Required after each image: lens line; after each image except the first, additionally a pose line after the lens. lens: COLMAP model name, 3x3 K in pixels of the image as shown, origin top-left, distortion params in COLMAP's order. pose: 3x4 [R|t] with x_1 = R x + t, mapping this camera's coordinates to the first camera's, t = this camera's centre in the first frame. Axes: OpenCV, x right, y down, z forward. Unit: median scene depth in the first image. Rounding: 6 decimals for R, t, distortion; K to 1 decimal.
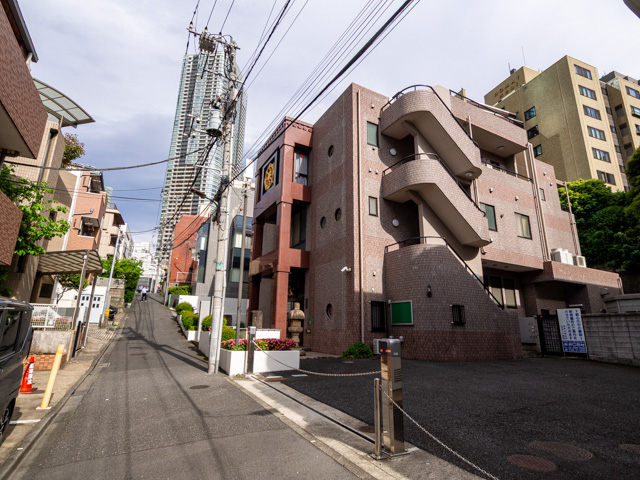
lens RADIAL K [[336.1, 0, 314.7], [0, 336.1, 239.9], [0, 0, 1]] dist [-0.001225, -0.003851]
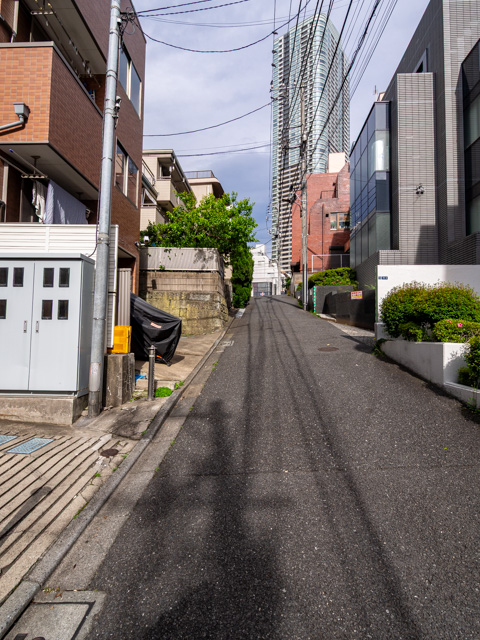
lens RADIAL K [[336.1, 0, 240.0], [0, 336.1, 320.0], [0, 0, 1]] dist [-0.001225, -0.003851]
pose [[0.854463, -0.028253, -0.518744, -0.274199], [0.136312, 0.975728, 0.171388, 0.111932], [0.501311, -0.217155, 0.837574, 0.538437]]
